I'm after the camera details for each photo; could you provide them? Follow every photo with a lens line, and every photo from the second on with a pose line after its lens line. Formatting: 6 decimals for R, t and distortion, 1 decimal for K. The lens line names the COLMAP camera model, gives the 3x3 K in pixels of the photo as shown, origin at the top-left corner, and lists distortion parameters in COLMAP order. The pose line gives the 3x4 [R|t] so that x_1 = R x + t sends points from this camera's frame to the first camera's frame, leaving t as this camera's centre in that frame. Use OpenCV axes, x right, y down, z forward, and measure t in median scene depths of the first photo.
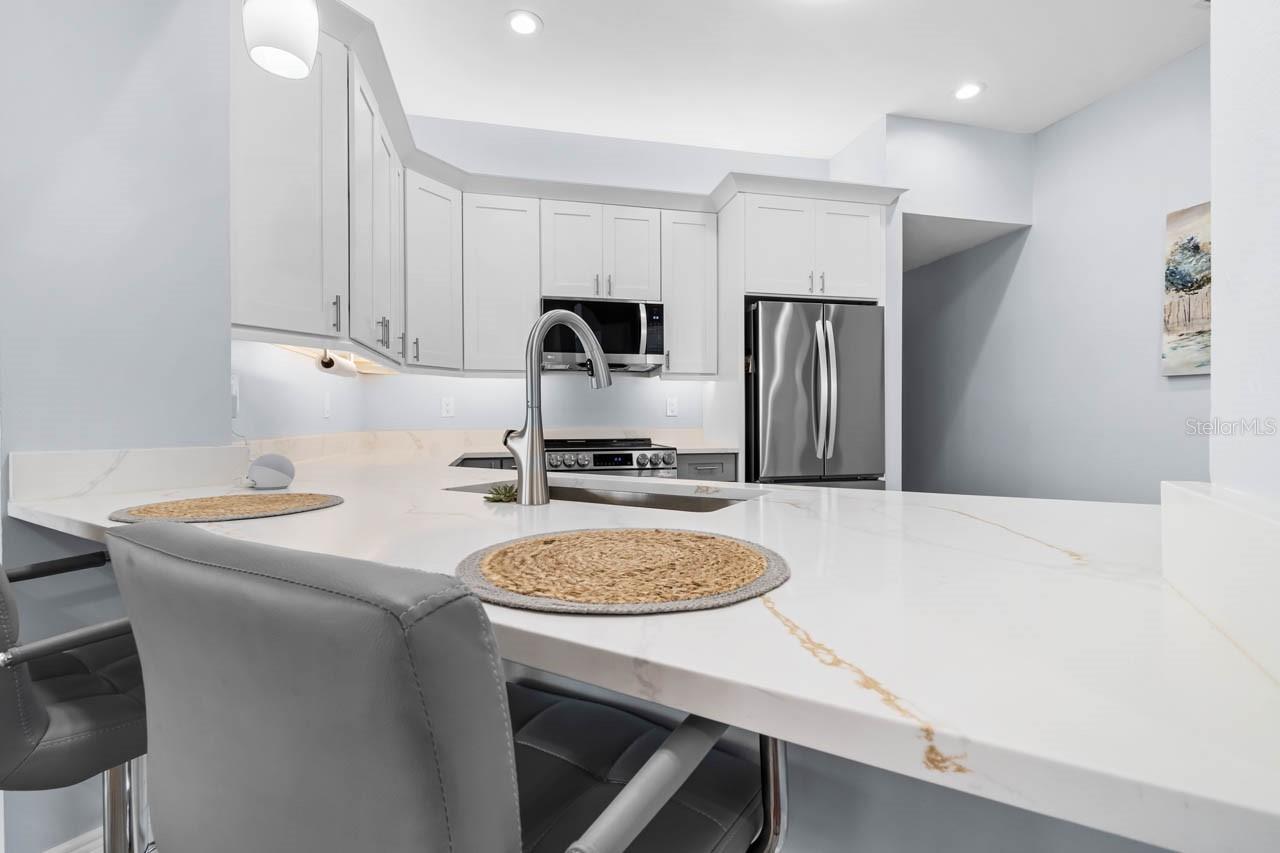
lens RADIAL K [[578.7, 0, 632.6], [0, 578.7, 420.4], [0, 0, 1]] dist [0.009820, -0.005501]
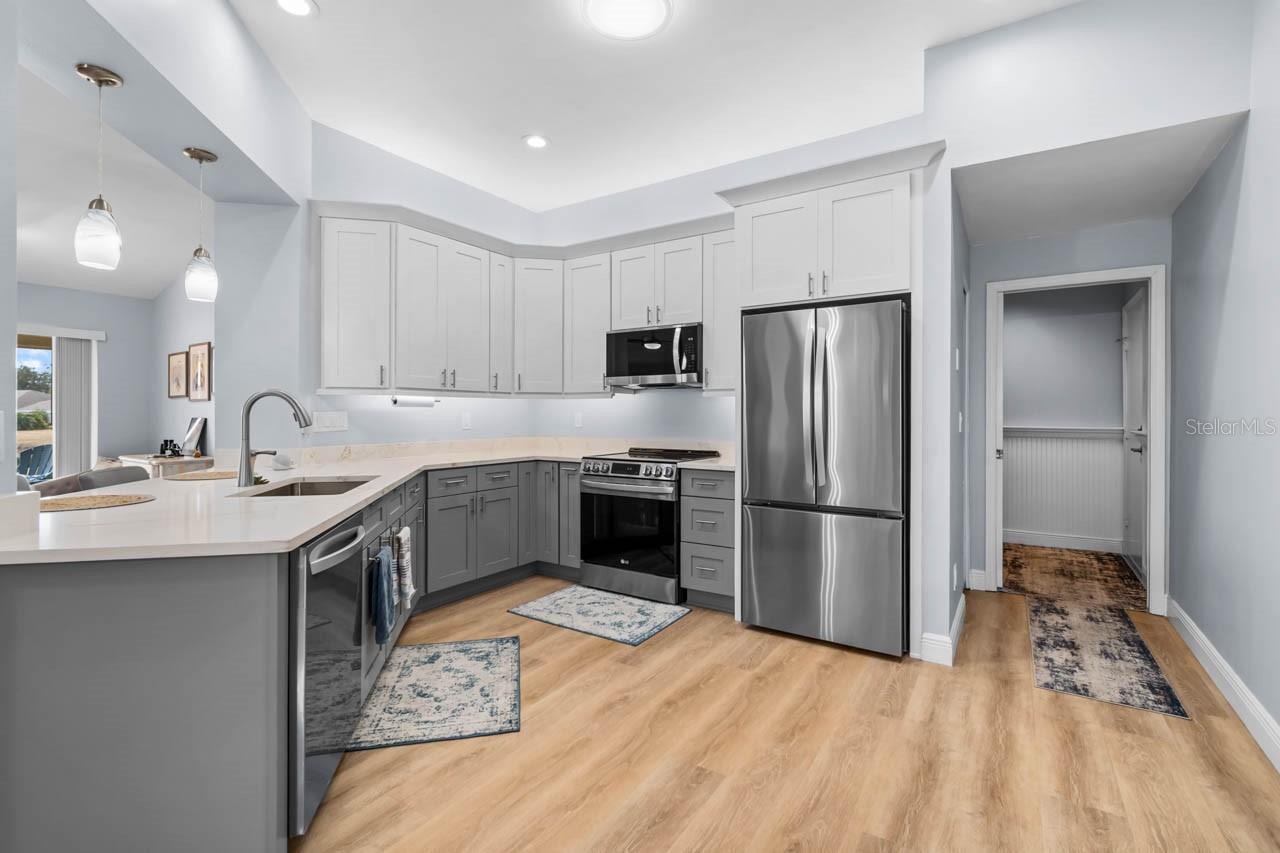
lens RADIAL K [[578.7, 0, 638.3], [0, 578.7, 416.3], [0, 0, 1]] dist [0.009820, -0.005501]
pose [[0.694026, 0.007438, -0.719911, 0.738922], [-0.022038, 0.999698, -0.010917, -0.021727], [0.719613, 0.023442, 0.693980, 0.198138]]
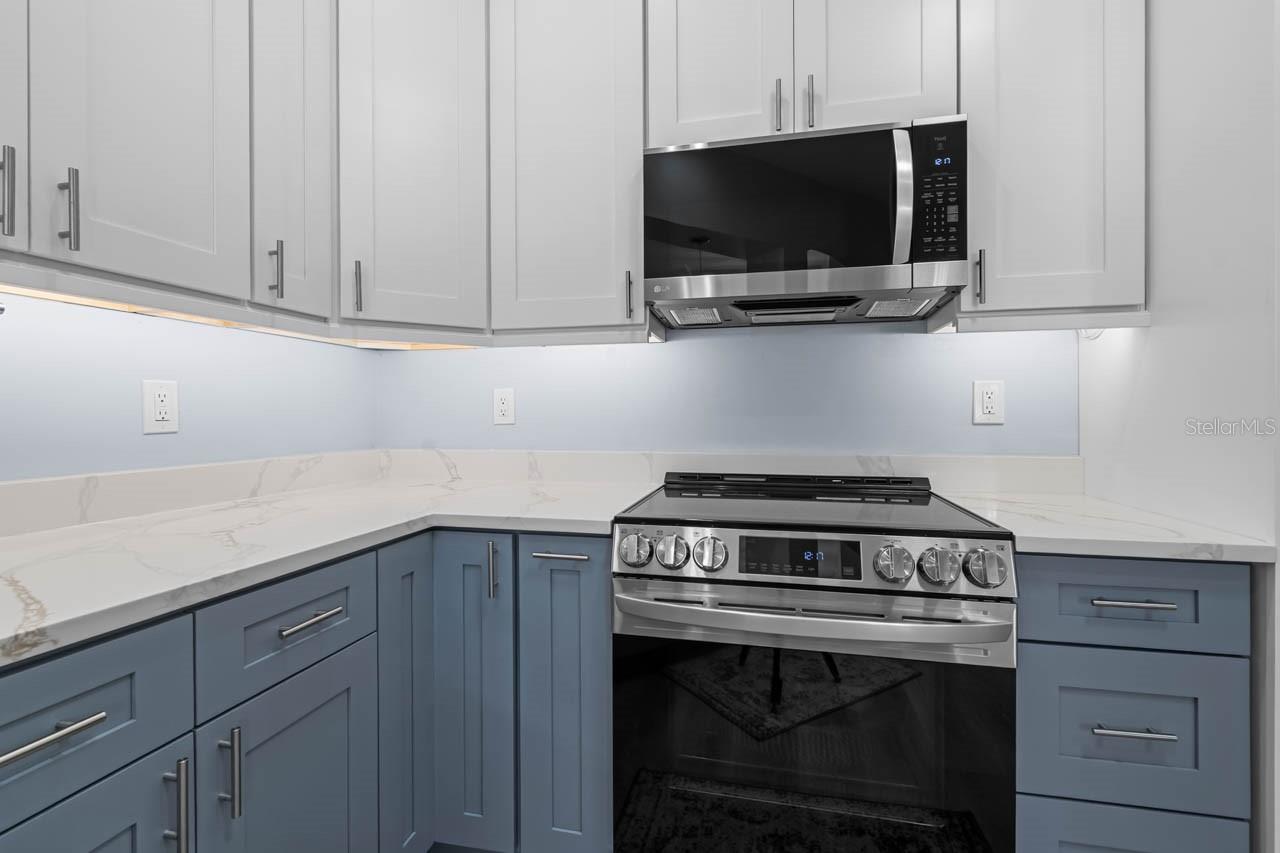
lens RADIAL K [[578.7, 0, 643.4], [0, 578.7, 414.4], [0, 0, 1]] dist [0.009820, -0.005501]
pose [[0.905396, 0.003786, -0.424550, 0.025453], [-0.011834, 0.999797, -0.016323, -0.008620], [0.424402, 0.019803, 0.905257, 0.590707]]
